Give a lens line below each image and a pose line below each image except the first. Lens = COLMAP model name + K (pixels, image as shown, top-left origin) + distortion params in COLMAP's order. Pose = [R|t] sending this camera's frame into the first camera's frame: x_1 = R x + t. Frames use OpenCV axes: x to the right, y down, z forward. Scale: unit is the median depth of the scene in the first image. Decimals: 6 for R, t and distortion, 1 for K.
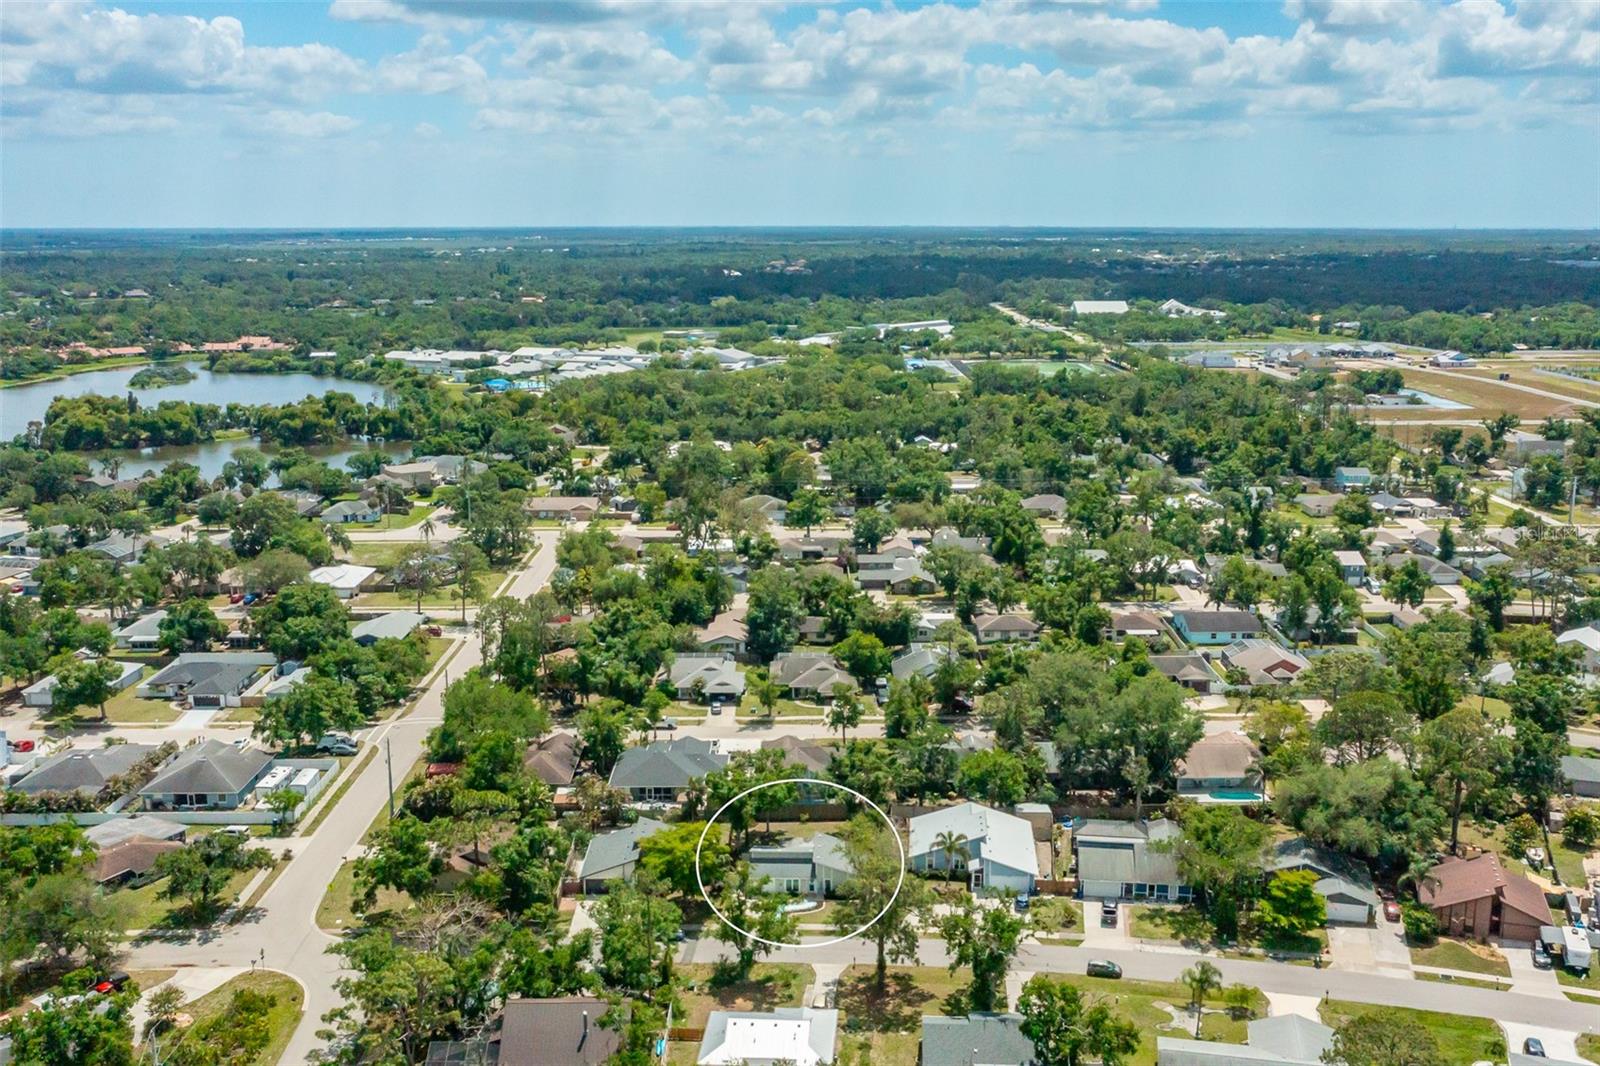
lens RADIAL K [[1394.9, 0, 807.1], [0, 1394.9, 568.7], [0, 0, 1]] dist [-0.012043, 0.003993]
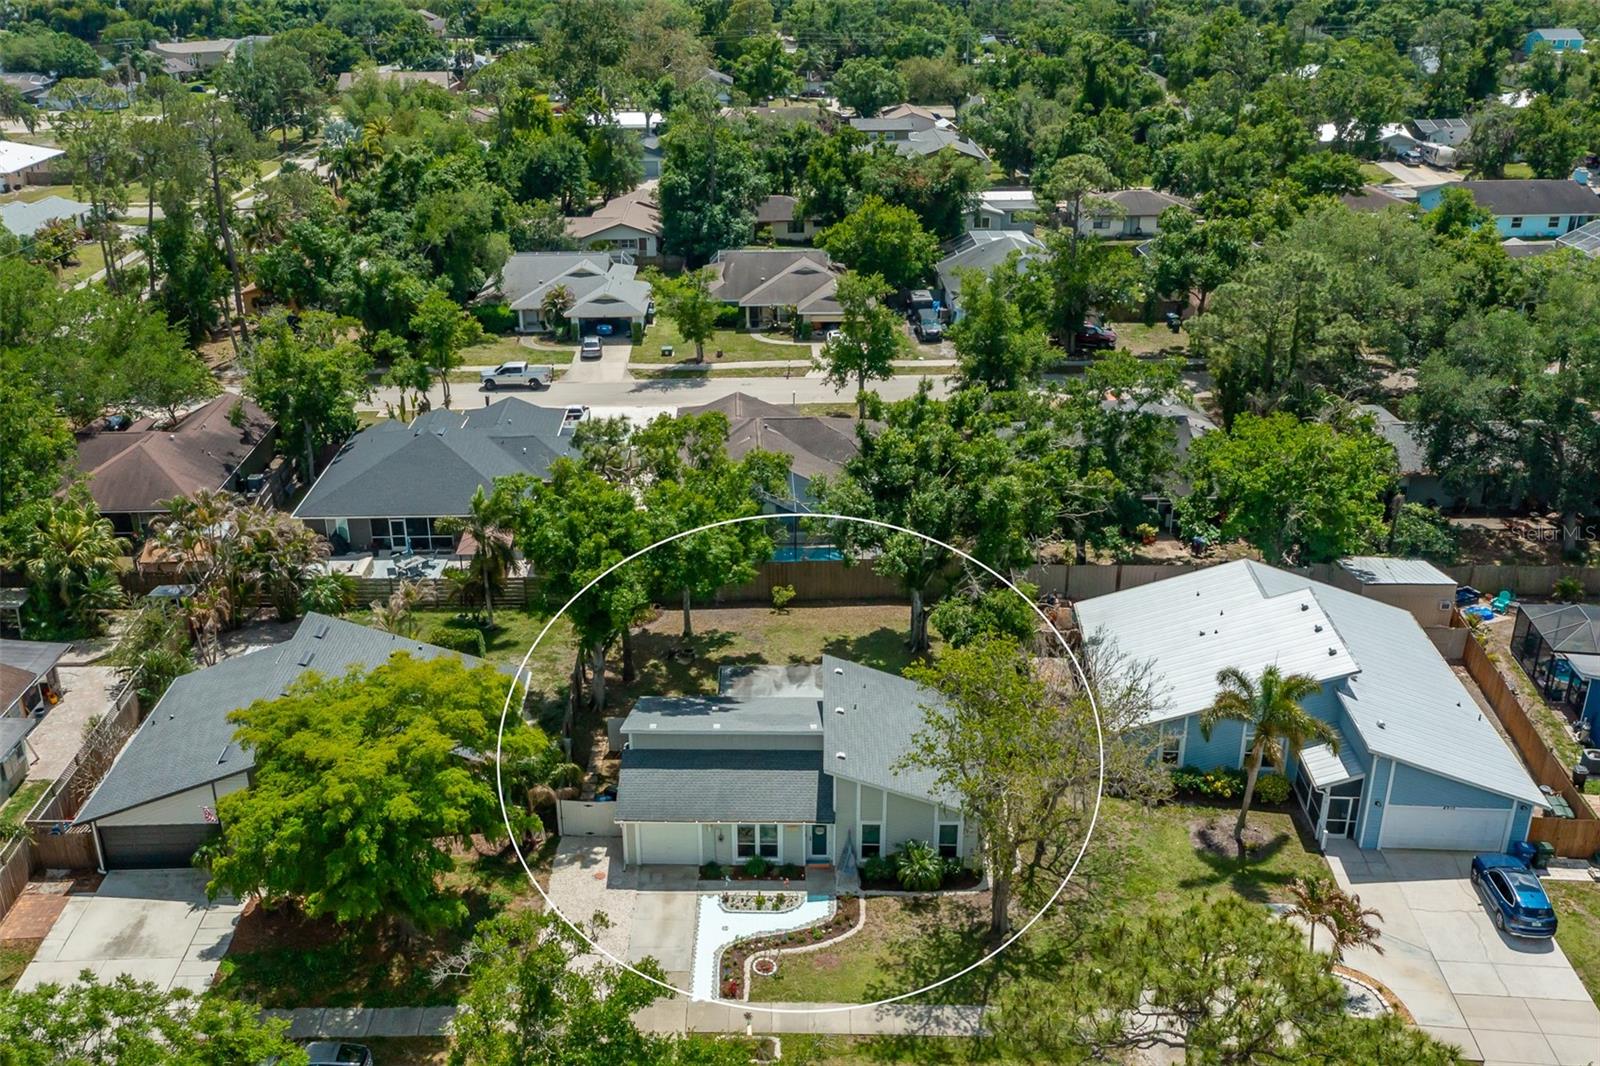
lens RADIAL K [[1513.0, 0, 759.6], [0, 1513.0, 533.7], [0, 0, 1]] dist [-0.023526, 0.076748]
pose [[0.999975, -0.006988, 0.000554, -0.006505], [0.006764, 0.982673, 0.185225, 0.064721], [-0.001839, -0.185216, 0.982696, 0.454641]]
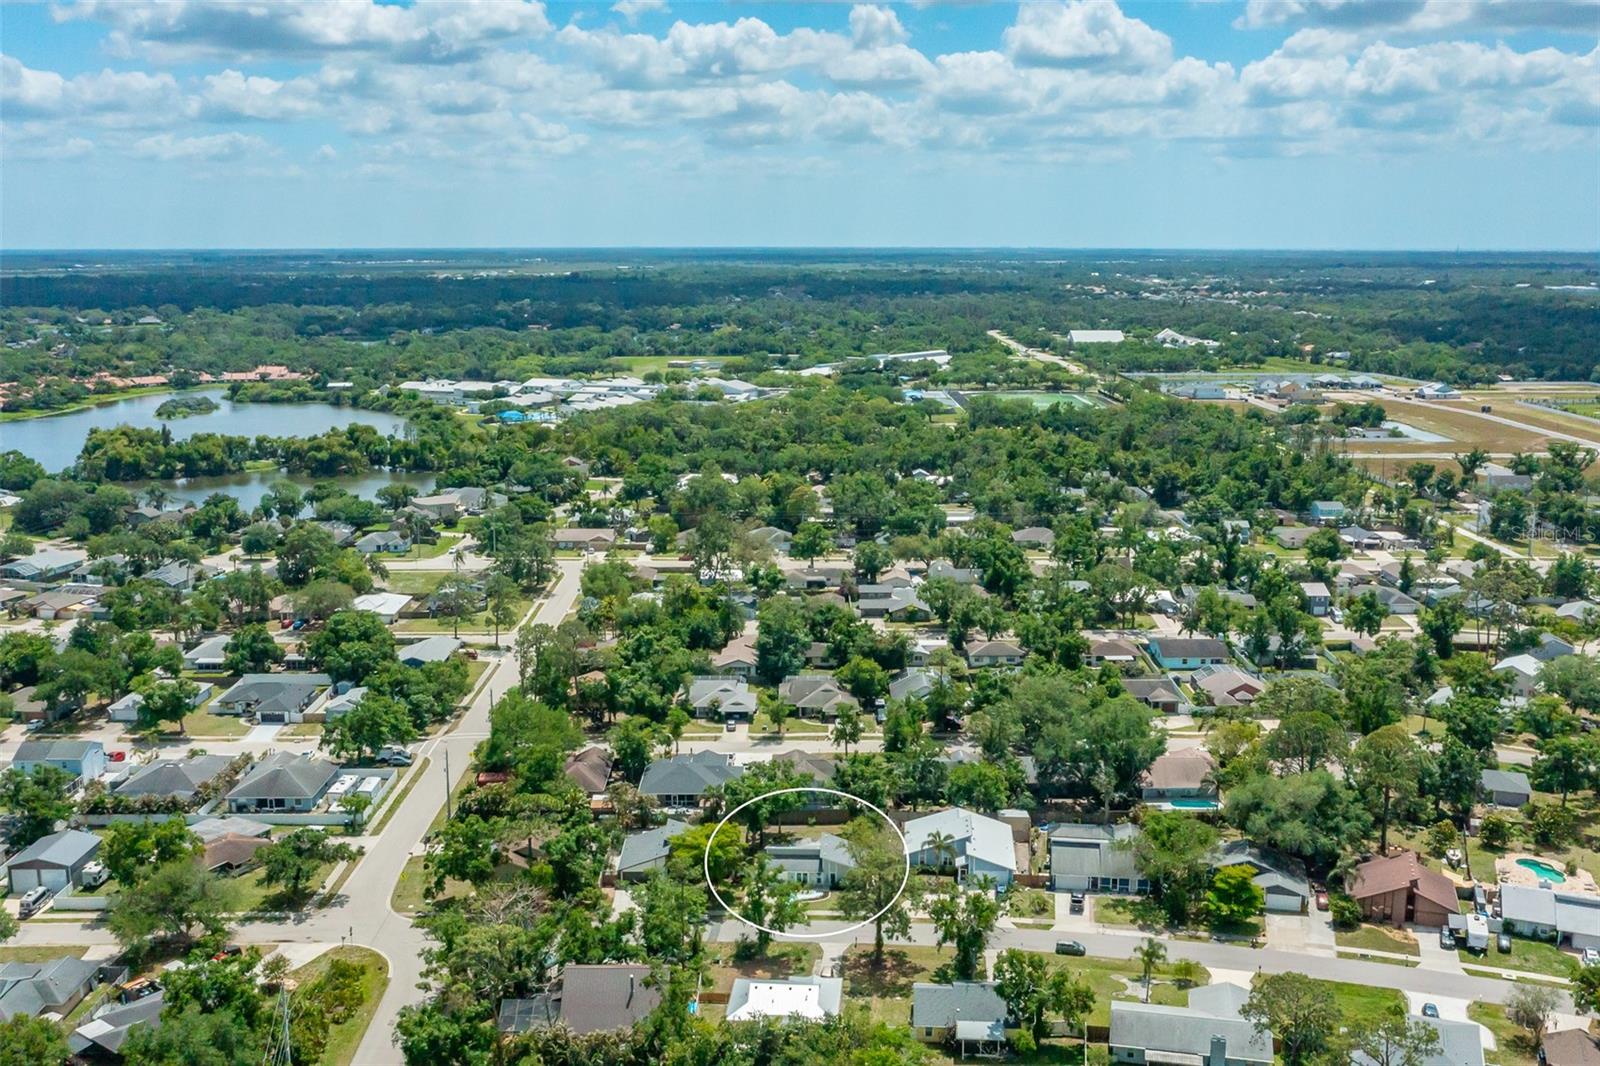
lens RADIAL K [[1377.4, 0, 794.1], [0, 1377.4, 575.2], [0, 0, 1]] dist [-0.020275, 0.001810]
pose [[0.999952, 0.002593, -0.009482, -0.004750], [-0.002711, 0.999919, -0.012460, -0.005751], [0.009449, 0.012485, 0.999877, -0.092773]]
